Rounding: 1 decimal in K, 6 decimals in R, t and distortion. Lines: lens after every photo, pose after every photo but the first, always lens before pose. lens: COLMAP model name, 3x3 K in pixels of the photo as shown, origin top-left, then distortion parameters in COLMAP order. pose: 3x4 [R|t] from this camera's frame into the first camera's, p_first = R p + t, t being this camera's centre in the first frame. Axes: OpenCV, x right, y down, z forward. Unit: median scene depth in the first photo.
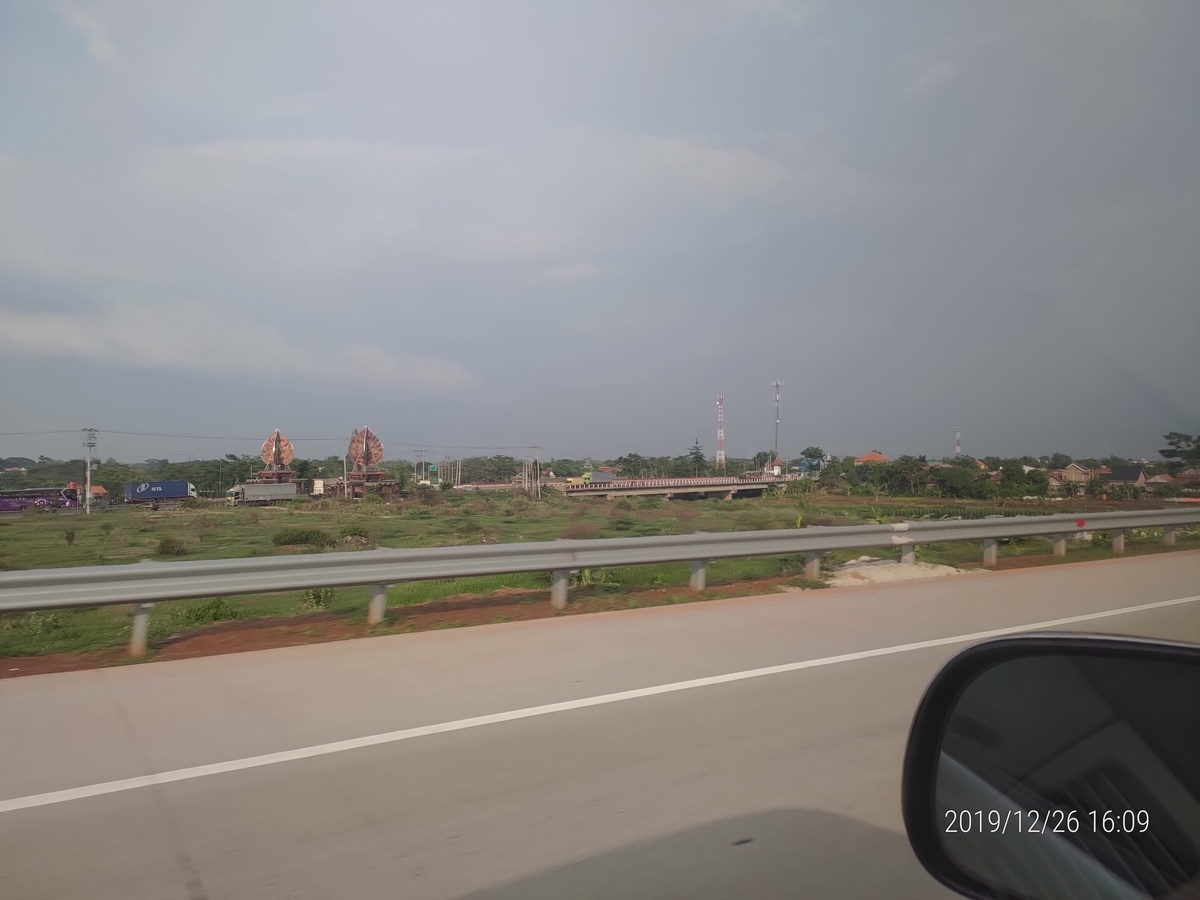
lens RADIAL K [[970.9, 0, 600.0], [0, 970.9, 450.0], [0, 0, 1]] dist [0.046366, 0.000620]
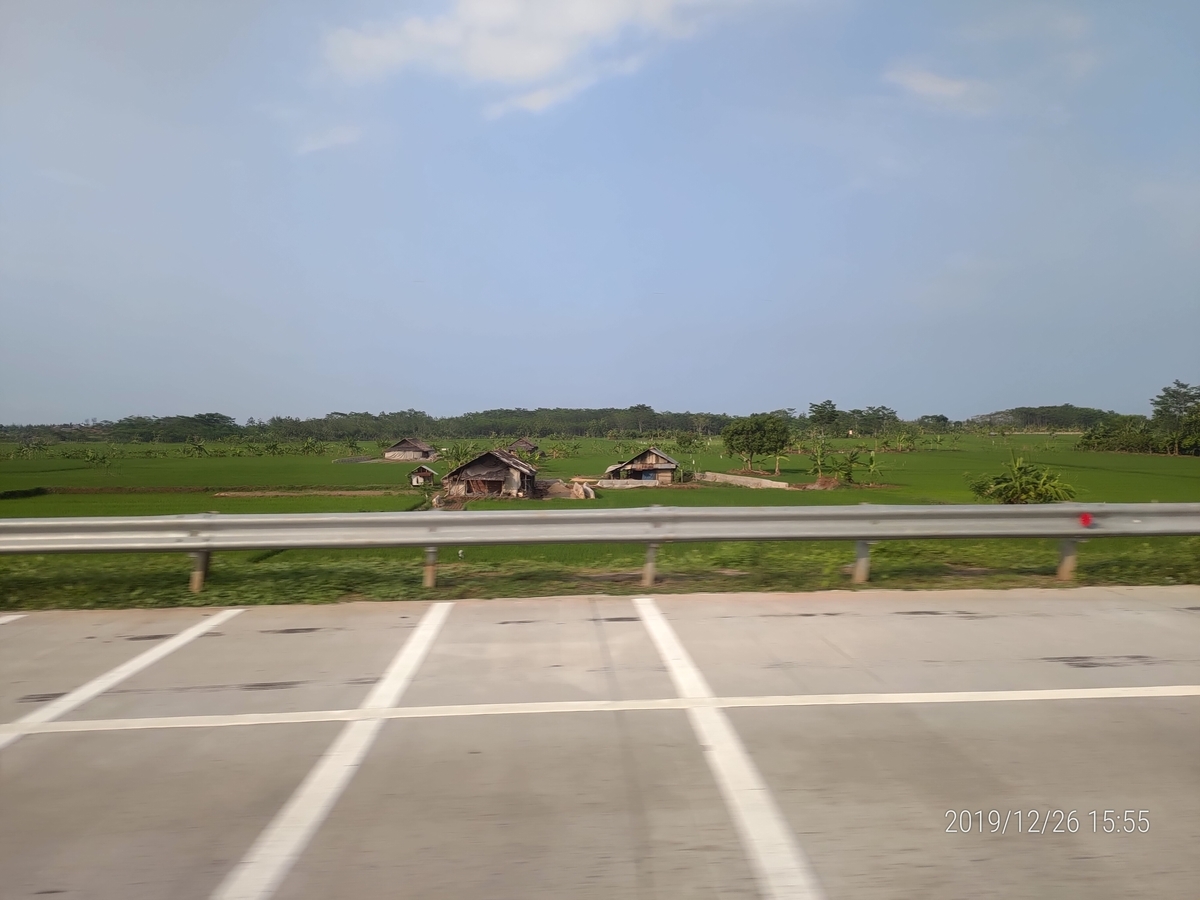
lens RADIAL K [[970.9, 0, 600.0], [0, 970.9, 450.0], [0, 0, 1]] dist [0.046366, 0.000620]
pose [[0.836825, 0.008408, -0.547406, 0.451650], [0.019700, 0.998772, 0.045456, 0.000804], [0.547116, -0.048822, 0.835632, 0.291730]]
